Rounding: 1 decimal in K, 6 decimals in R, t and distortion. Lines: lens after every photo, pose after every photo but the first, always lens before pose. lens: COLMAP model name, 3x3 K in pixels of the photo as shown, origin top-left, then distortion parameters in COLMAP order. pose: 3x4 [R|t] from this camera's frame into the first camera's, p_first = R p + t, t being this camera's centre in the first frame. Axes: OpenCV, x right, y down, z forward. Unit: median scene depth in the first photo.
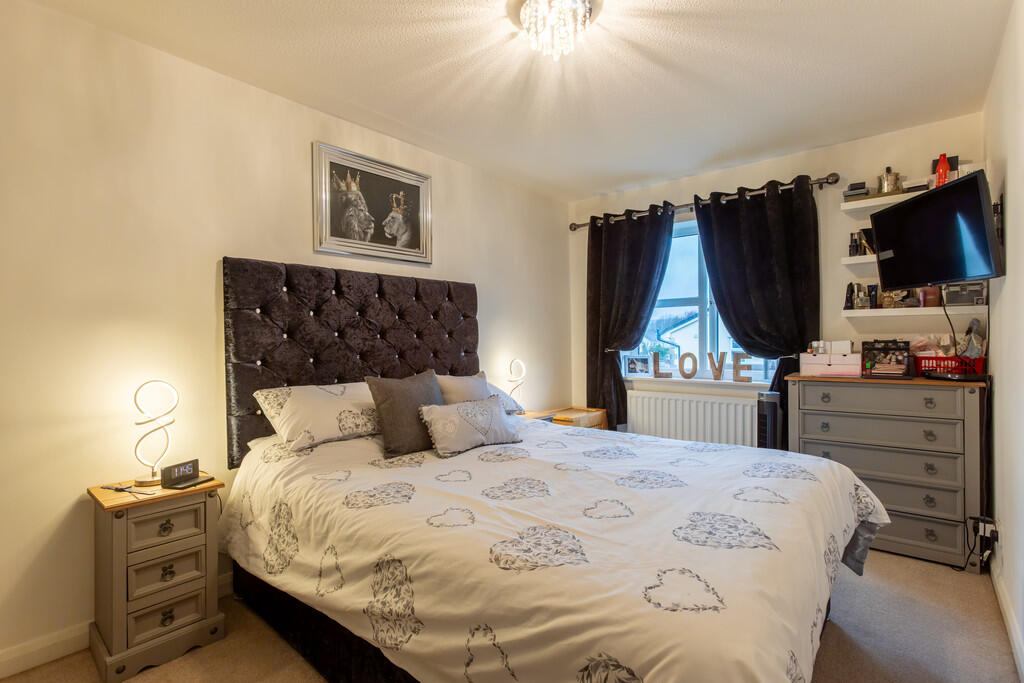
lens RADIAL K [[471.8, 0, 512.0], [0, 471.8, 341.5], [0, 0, 1]] dist [-0.013717, 0.000416]
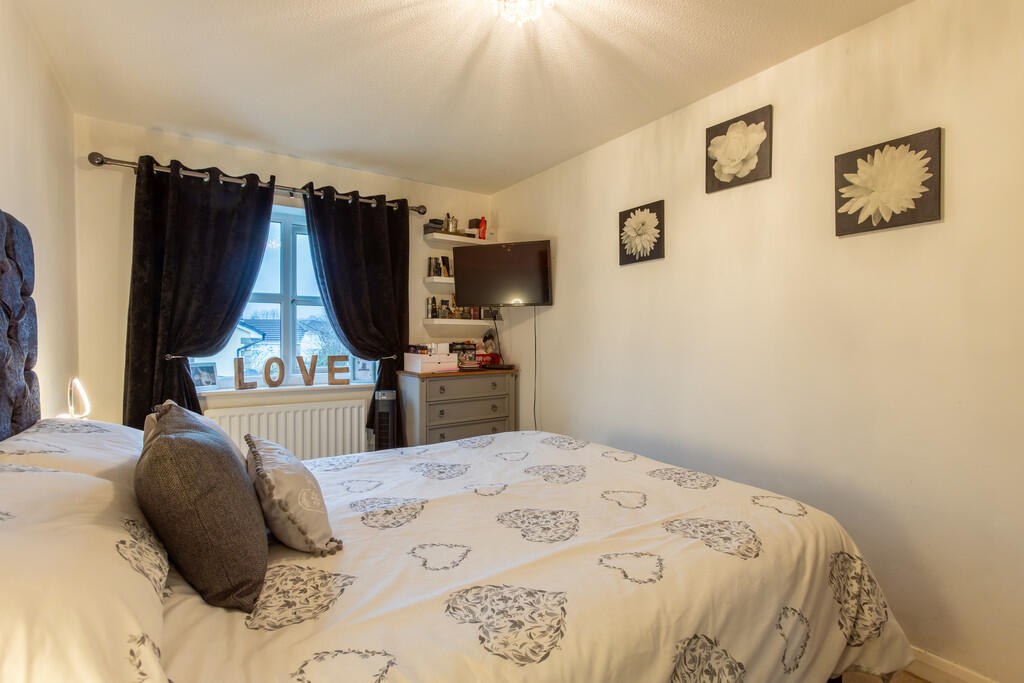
lens RADIAL K [[471.8, 0, 512.0], [0, 471.8, 341.5], [0, 0, 1]] dist [-0.013717, 0.000416]
pose [[0.286293, 0.002731, 0.958138, -0.419022], [0.001364, 0.999994, -0.003258, -0.001835], [-0.958141, 0.002240, 0.286287, 0.426795]]
